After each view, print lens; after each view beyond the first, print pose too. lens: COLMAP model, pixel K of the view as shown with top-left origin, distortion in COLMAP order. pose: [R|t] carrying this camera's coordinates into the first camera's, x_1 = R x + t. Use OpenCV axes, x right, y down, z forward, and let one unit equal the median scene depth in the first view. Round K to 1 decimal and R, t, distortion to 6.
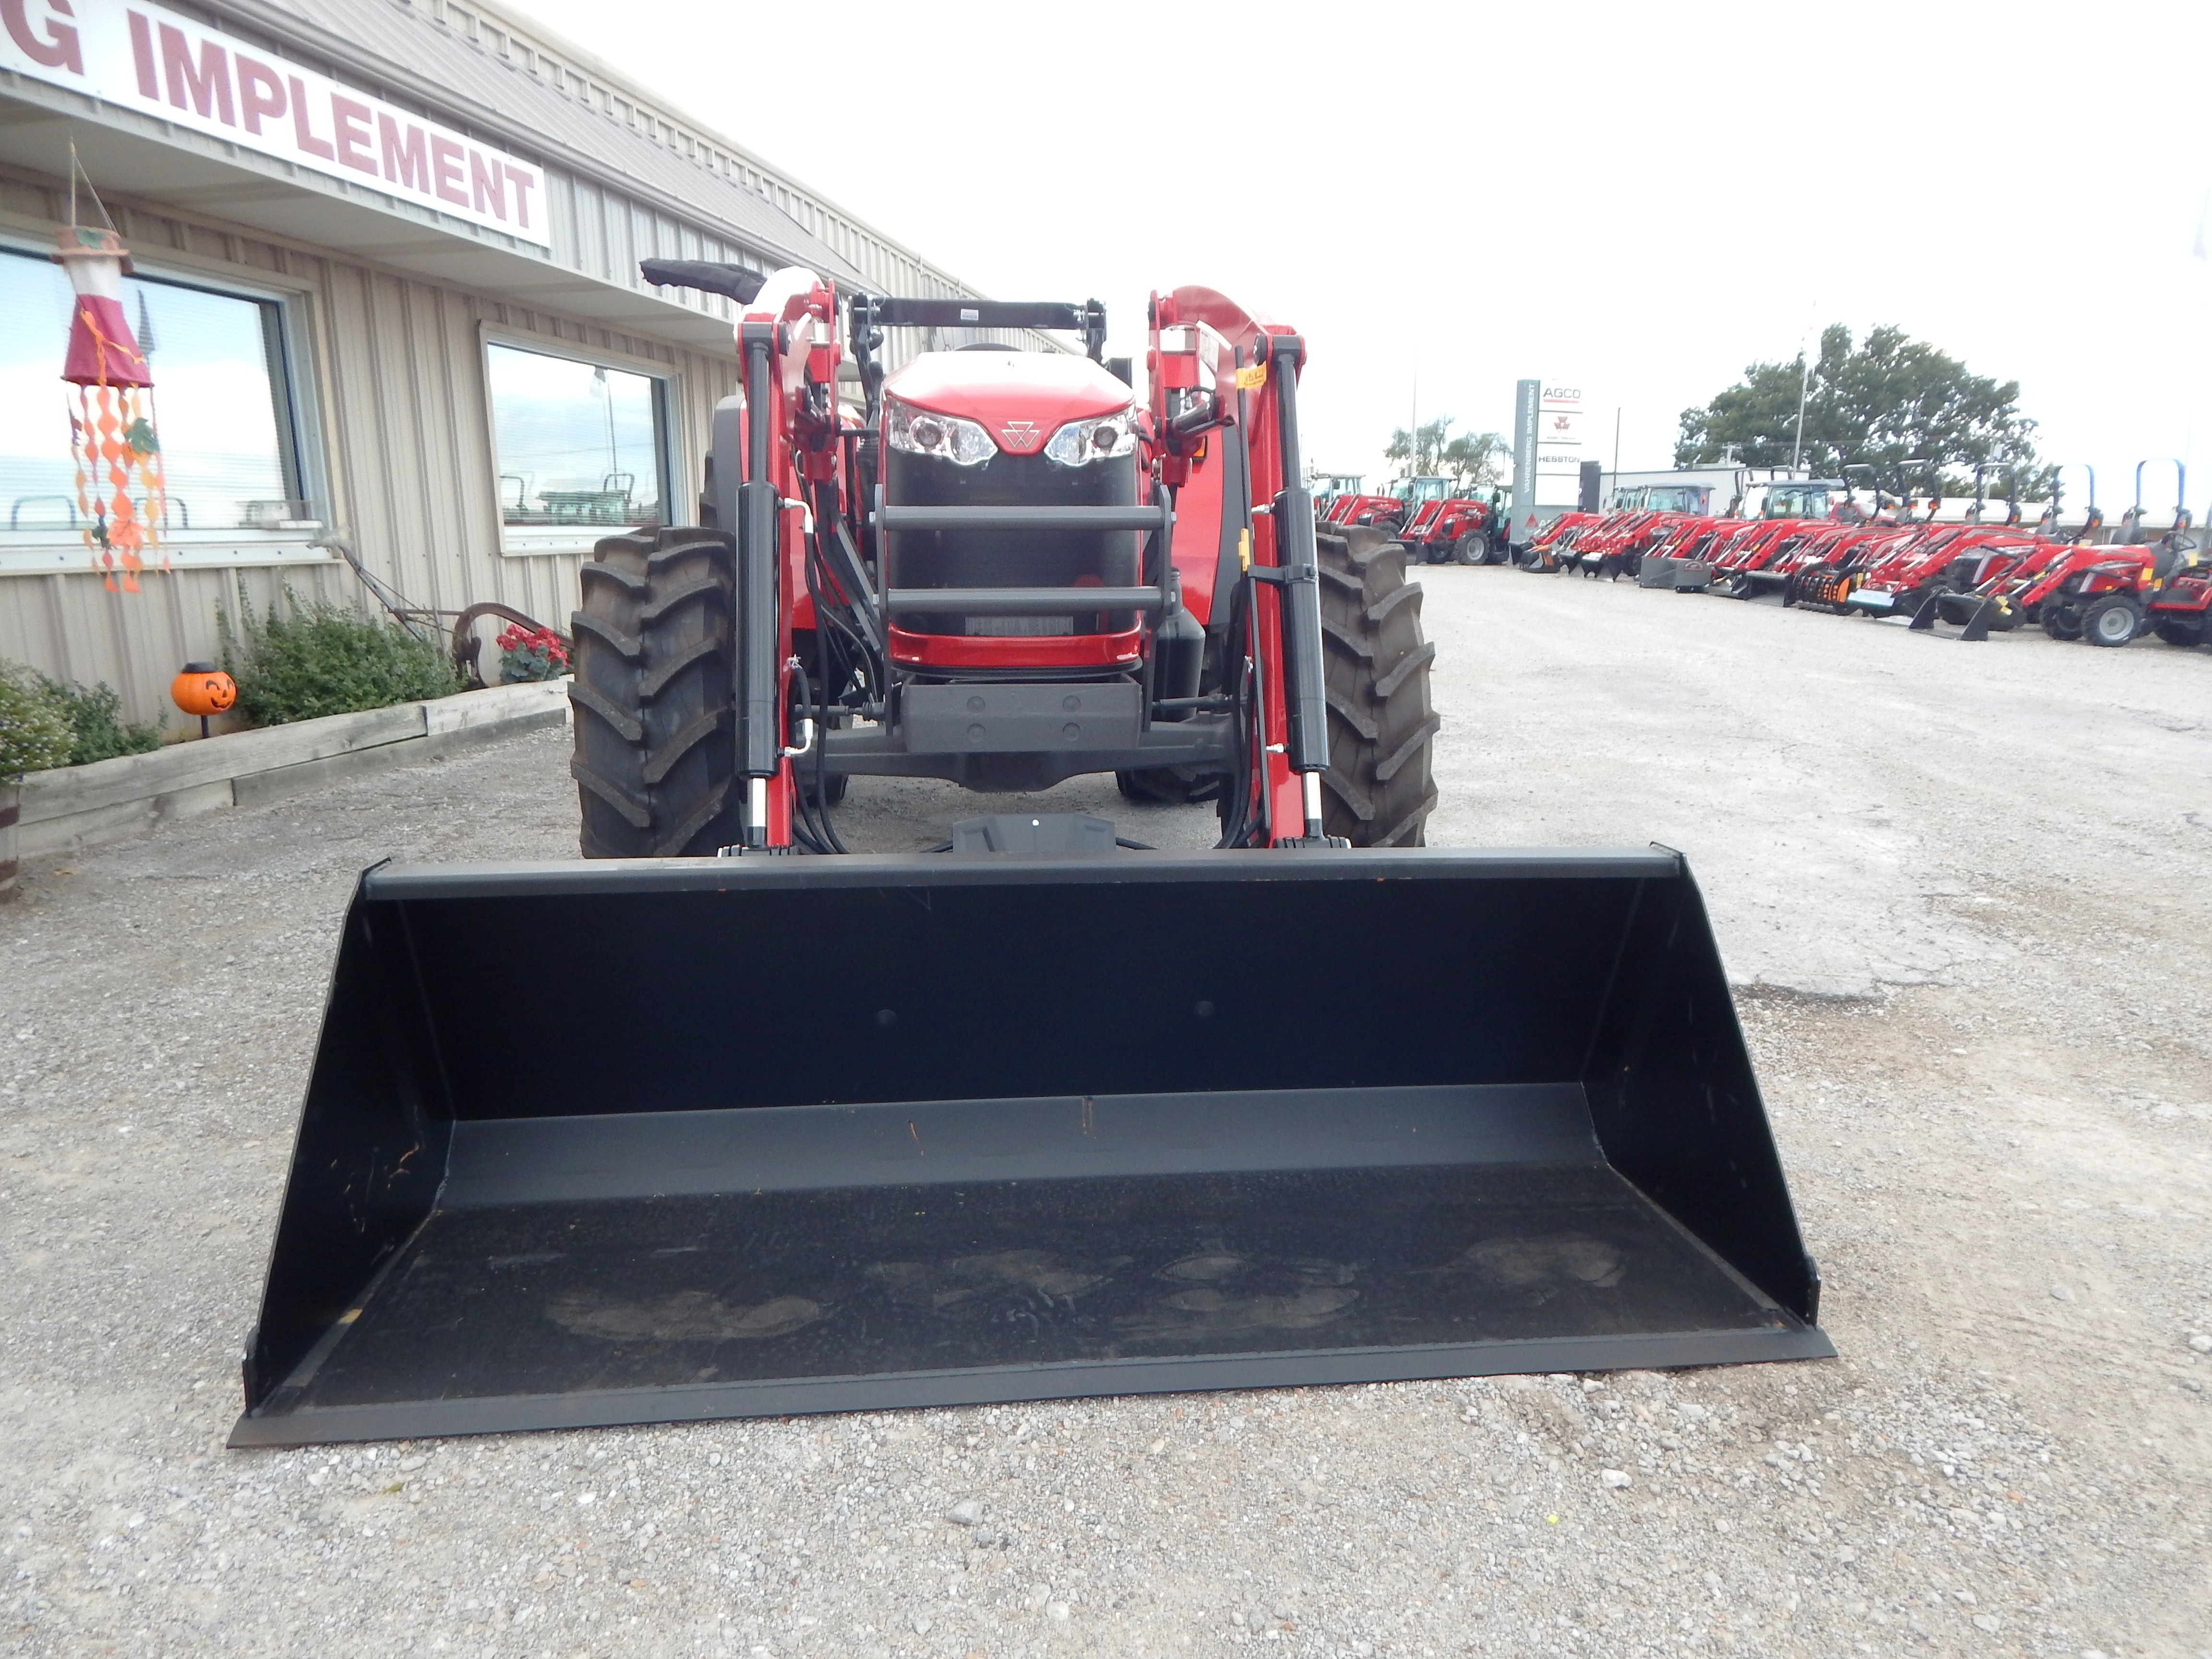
lens RADIAL K [[1463.9, 0, 1092.5], [0, 1463.9, 773.2], [0, 0, 1]] dist [0.010362, -0.002488]
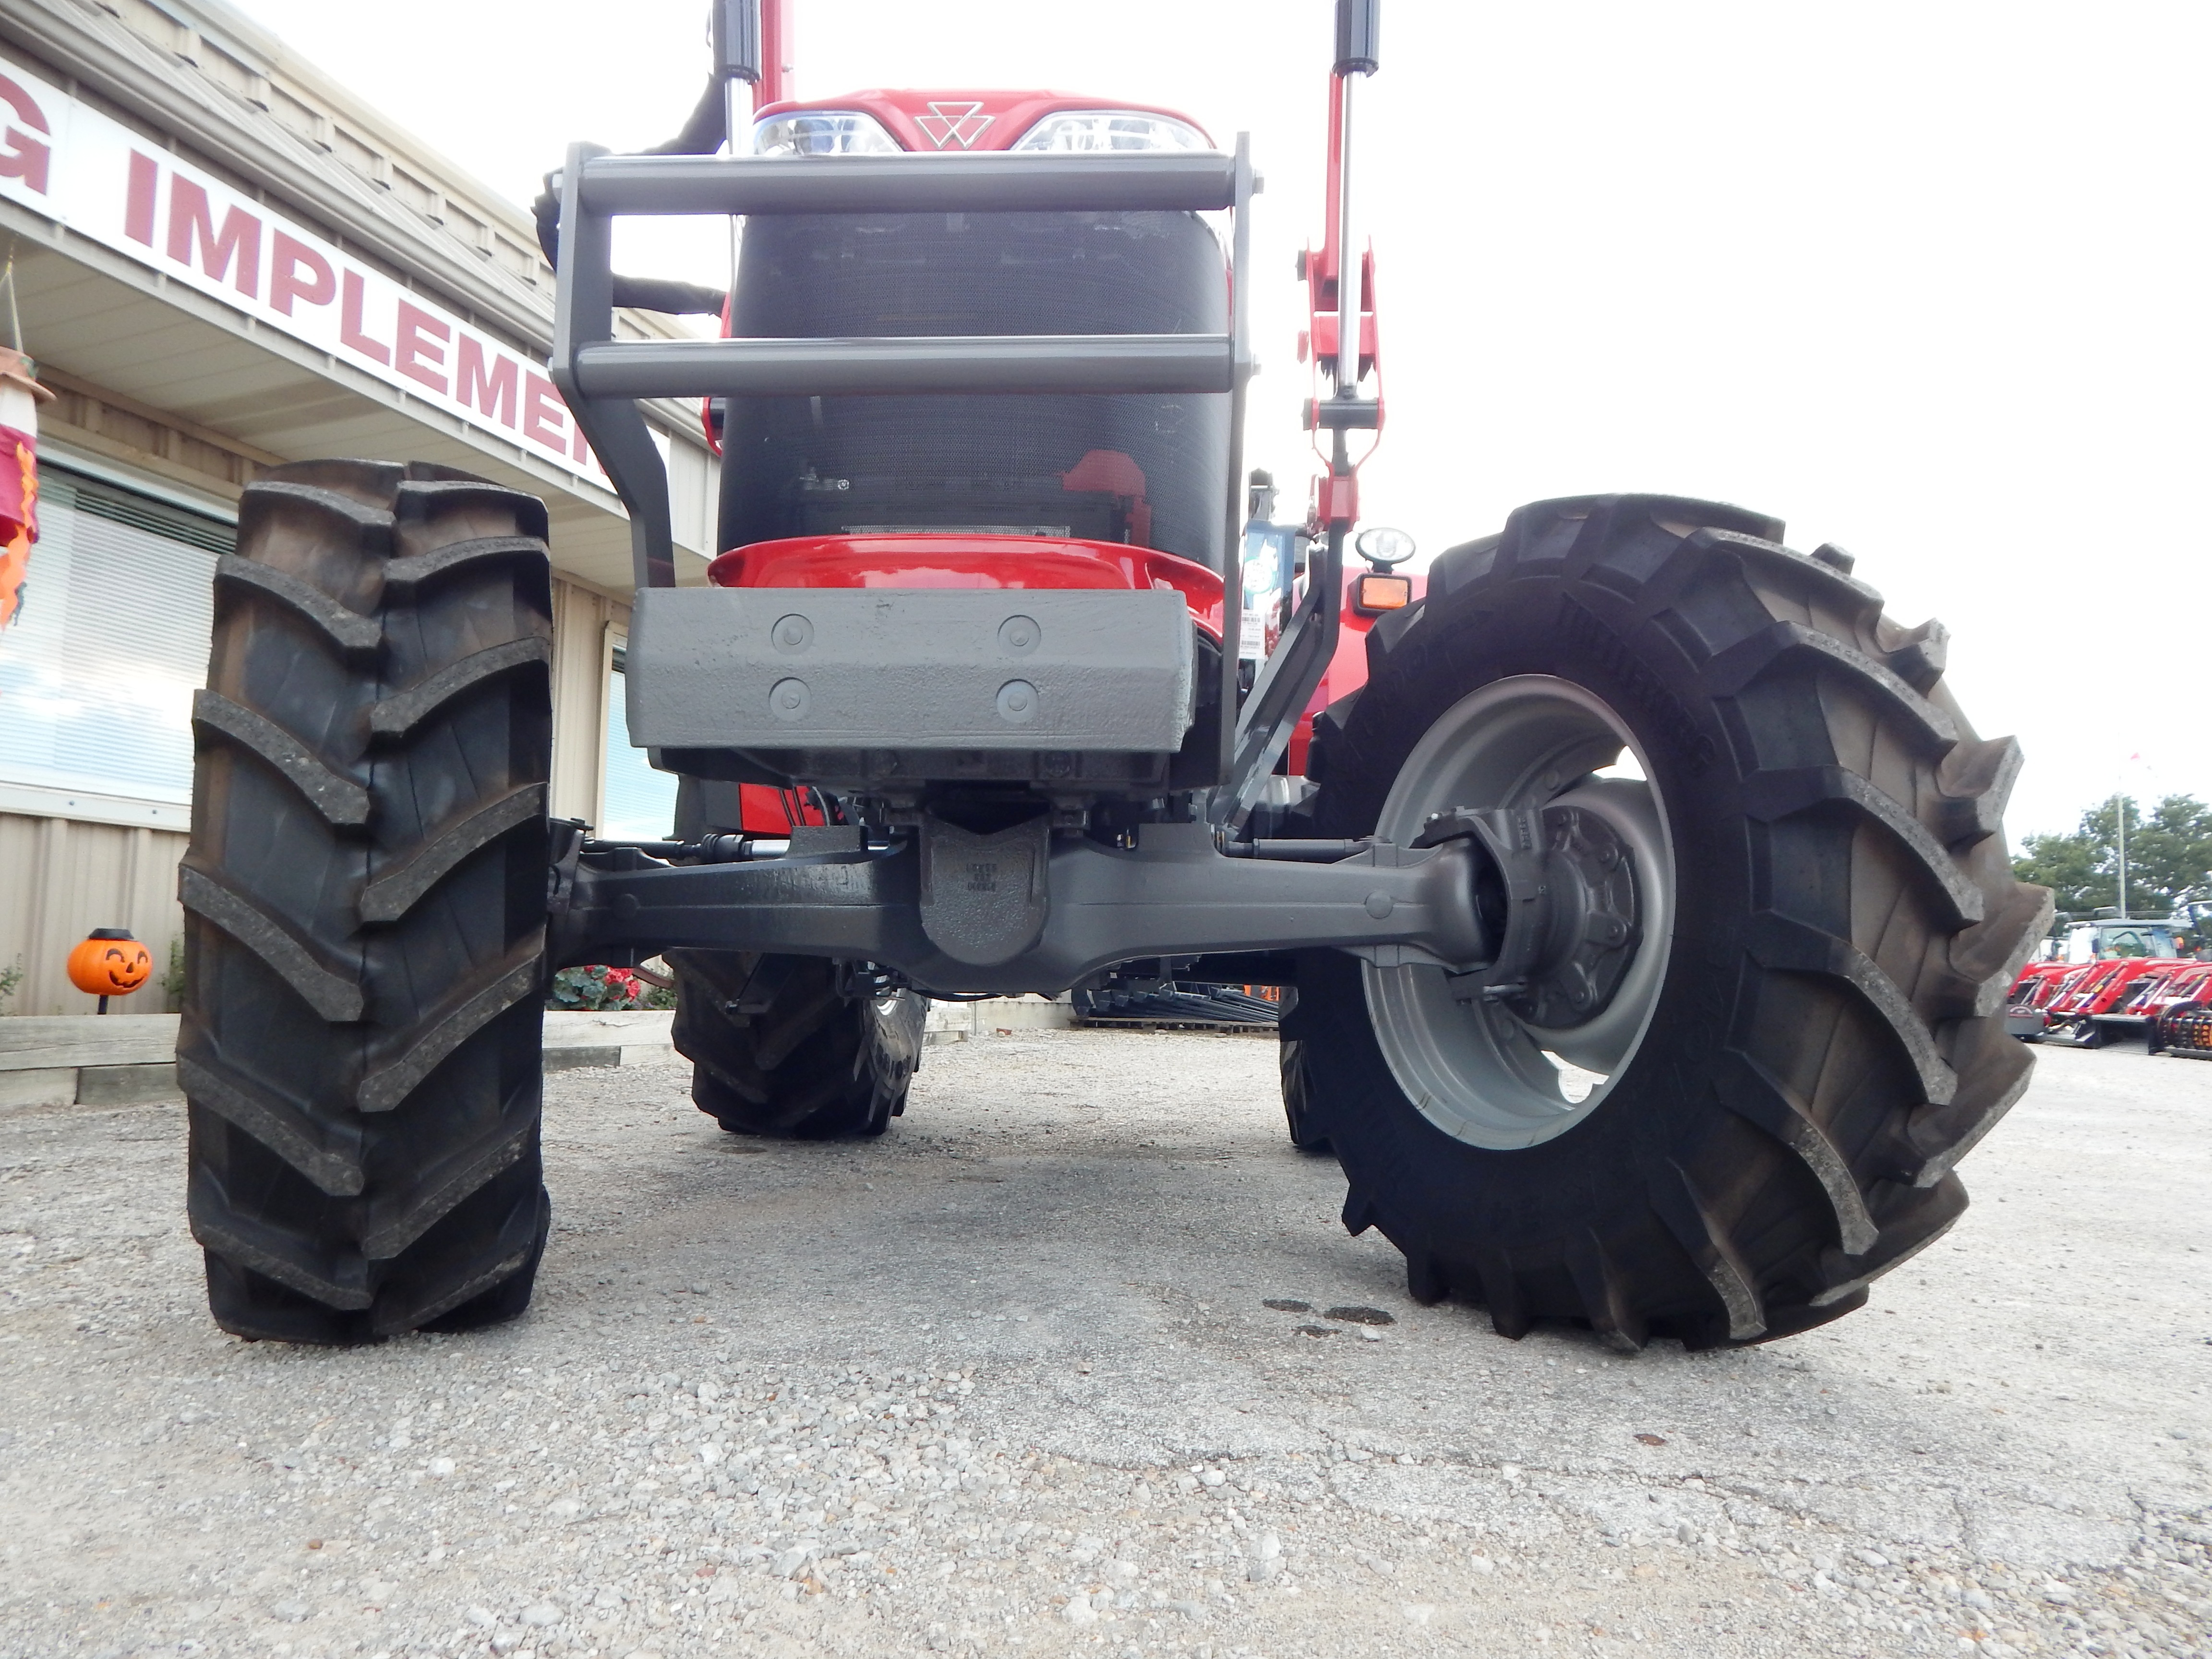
lens RADIAL K [[1447.5, 0, 1108.6], [0, 1447.5, 791.4], [0, 0, 1]] dist [0.000032, 0.000215]
pose [[0.987753, -0.005630, -0.155924, 0.037335], [-0.041429, 0.954011, -0.296895, 0.059013], [0.150425, 0.299718, 0.942094, 0.310205]]
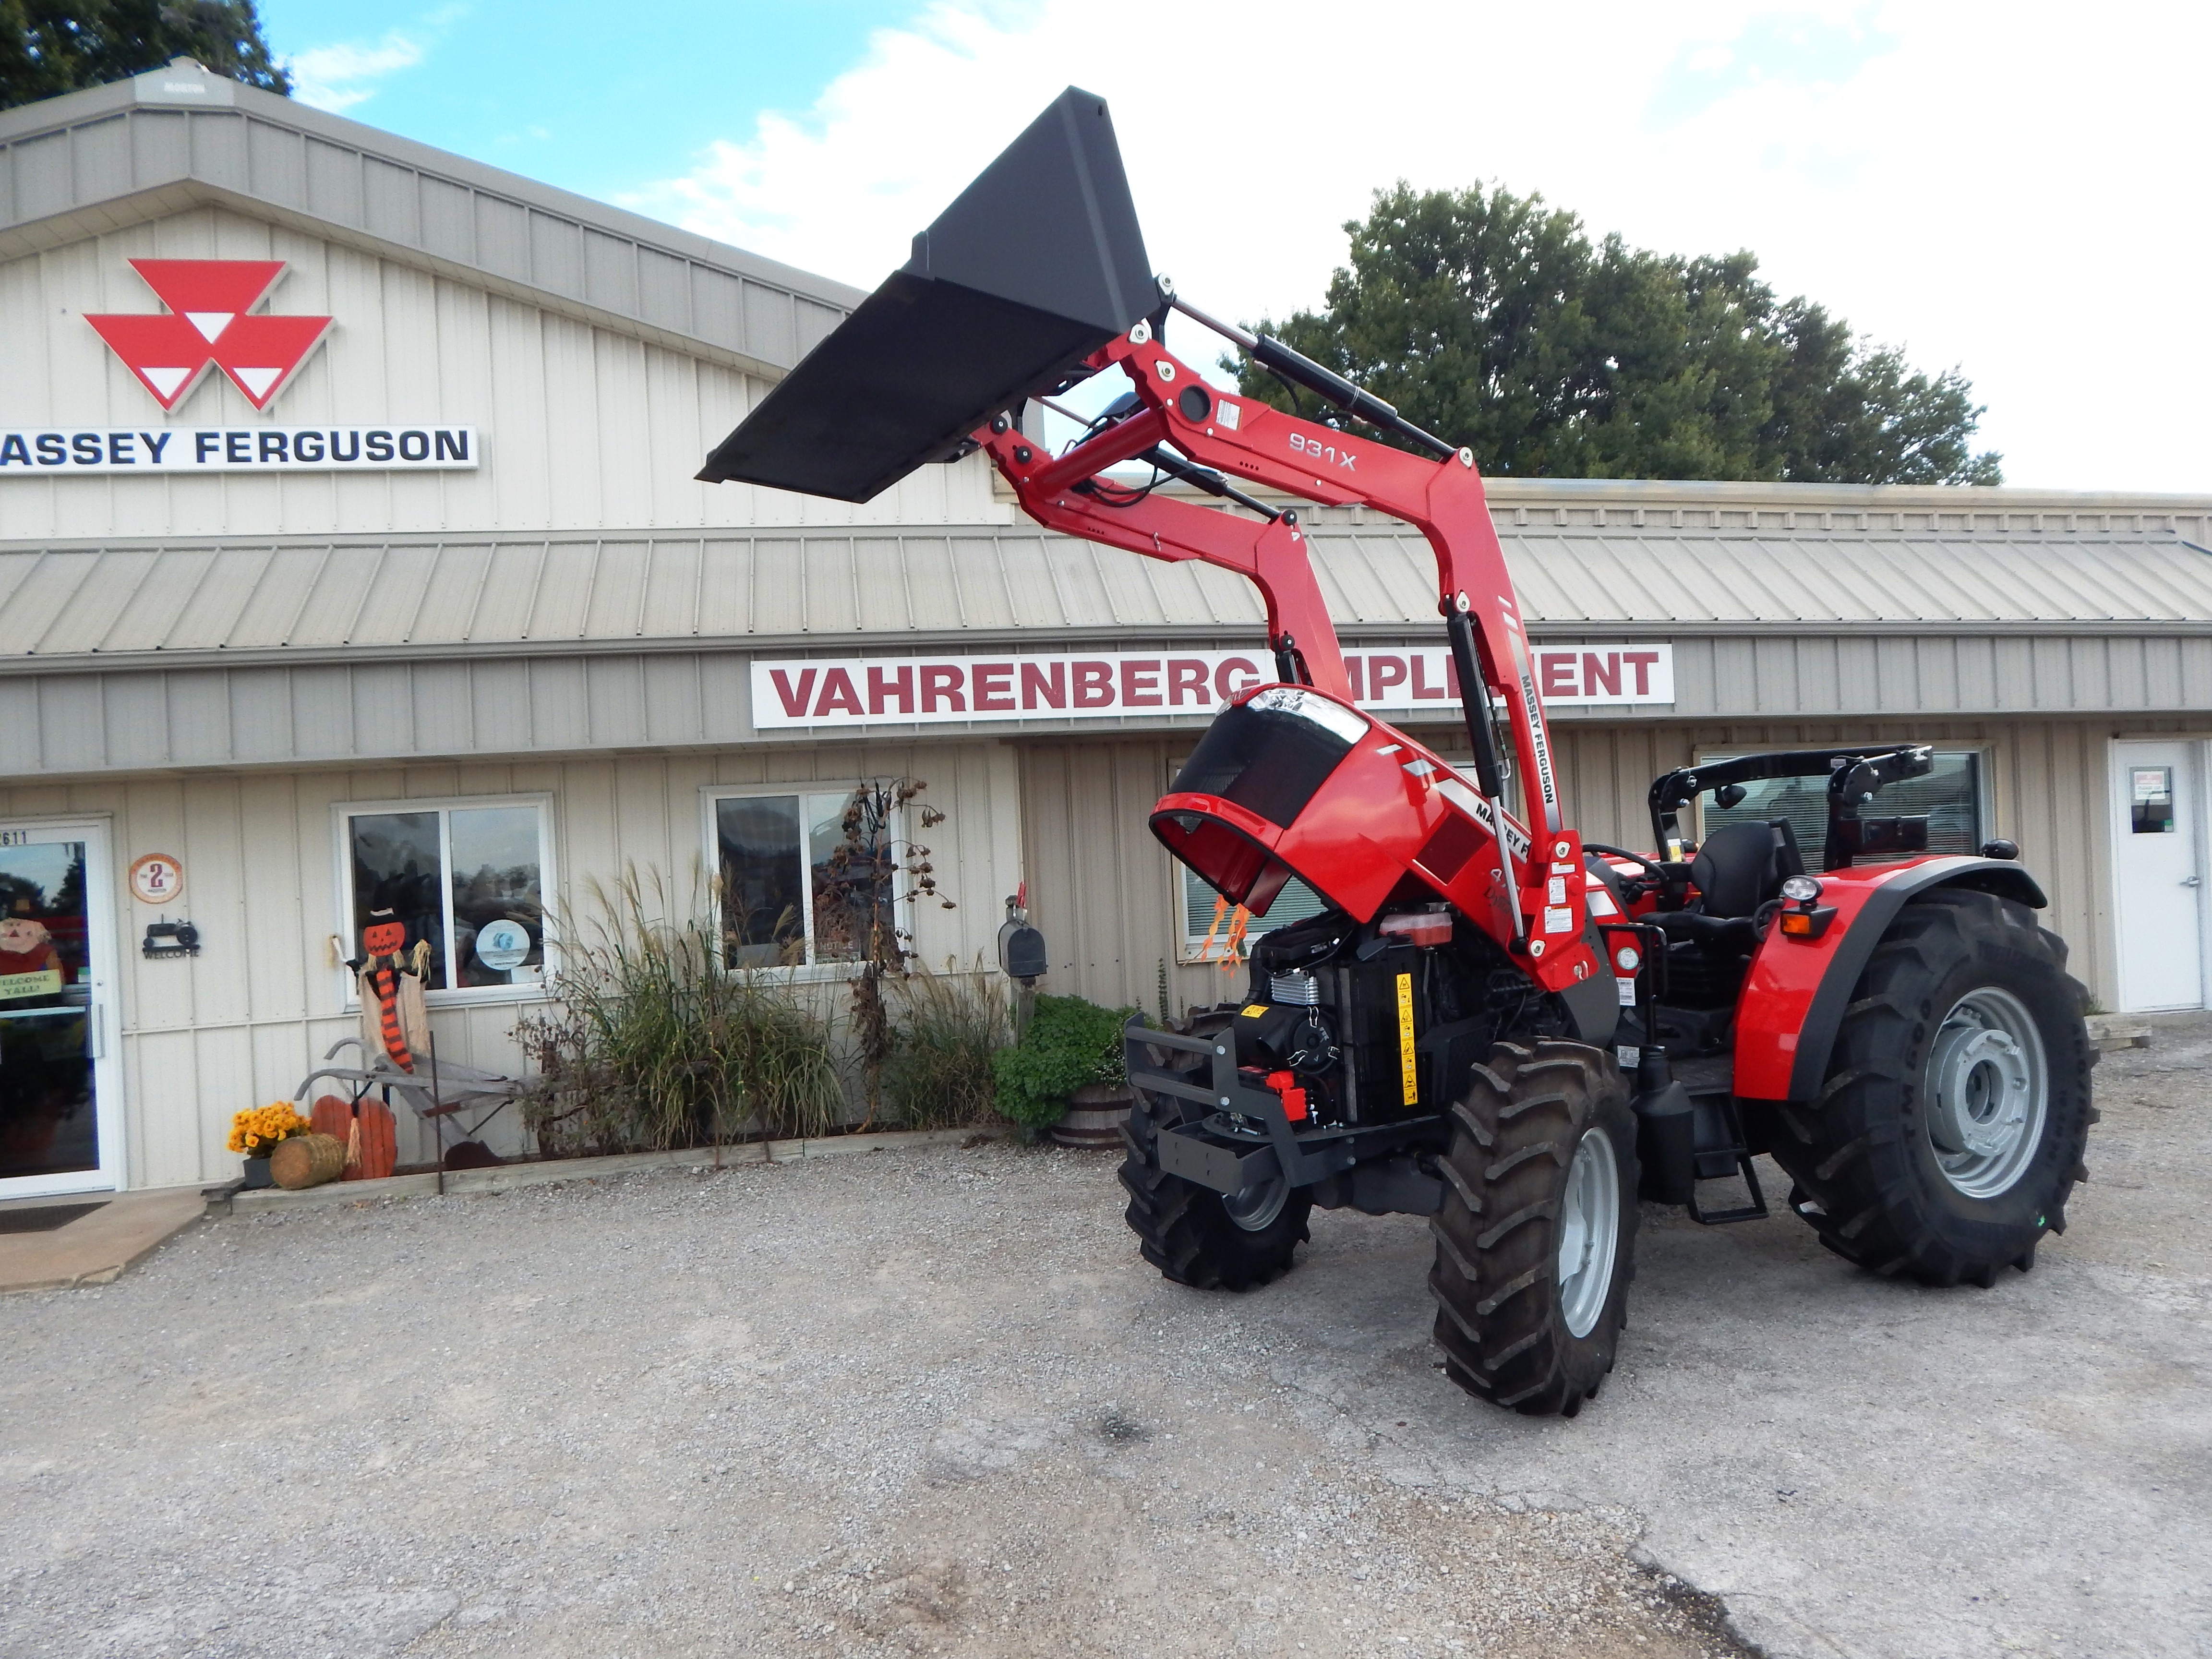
lens RADIAL K [[1414.2, 0, 1112.8], [0, 1414.2, 797.8], [0, 0, 1]] dist [-0.003866, -0.005614]
pose [[0.385831, -0.043360, -0.921550, 0.654626], [-0.116987, 0.988532, -0.095491, -0.127388], [0.915122, 0.144653, 0.376333, 0.142082]]
